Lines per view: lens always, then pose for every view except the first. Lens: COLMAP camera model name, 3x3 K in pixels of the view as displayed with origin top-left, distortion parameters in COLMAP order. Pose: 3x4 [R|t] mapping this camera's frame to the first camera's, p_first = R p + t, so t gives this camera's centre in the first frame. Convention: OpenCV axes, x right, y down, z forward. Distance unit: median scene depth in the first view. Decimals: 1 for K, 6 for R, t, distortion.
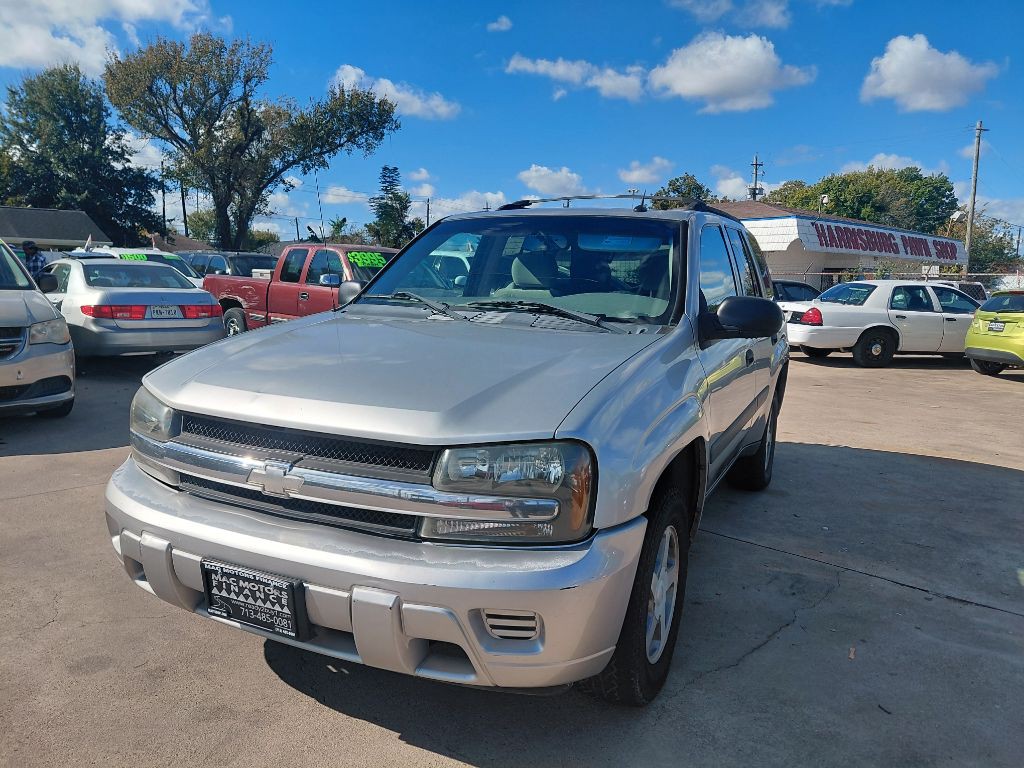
lens RADIAL K [[790.6, 0, 507.8], [0, 790.6, 369.8], [0, 0, 1]] dist [0.030839, -0.061899]
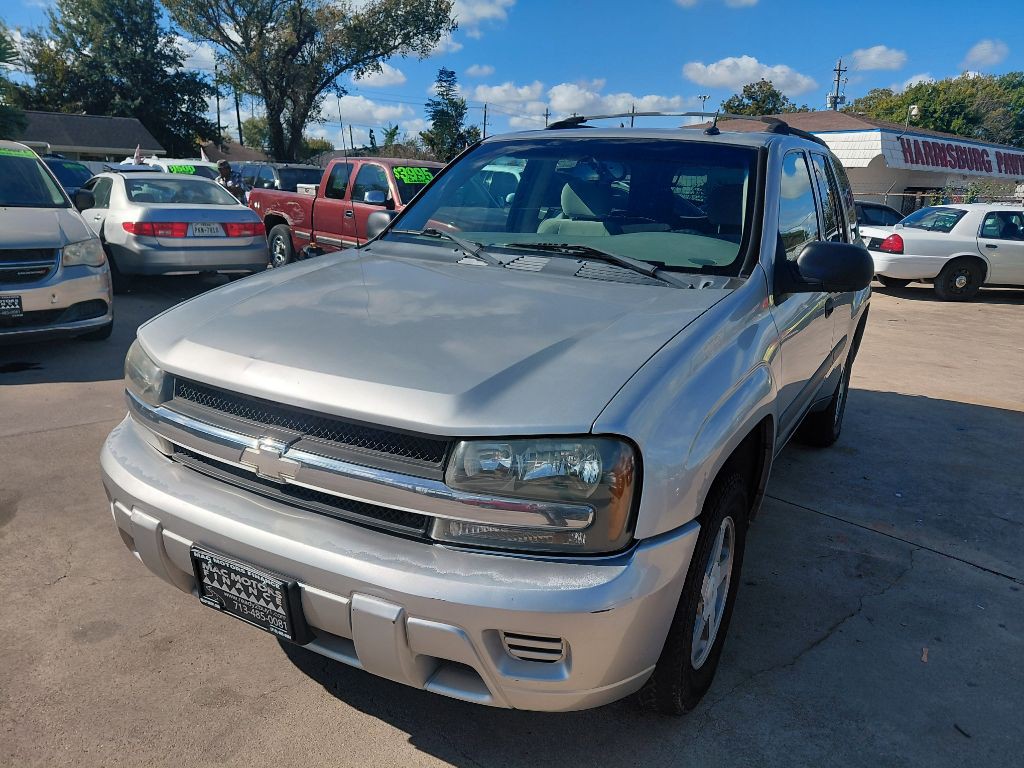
lens RADIAL K [[796.3, 0, 505.5], [0, 796.3, 383.2], [0, 0, 1]] dist [-0.010394, -0.003050]
pose [[0.997063, 0.029485, -0.070688, 0.015236], [-0.020461, 0.991928, 0.125138, -0.038175], [0.073807, -0.123325, 0.989618, 0.100843]]
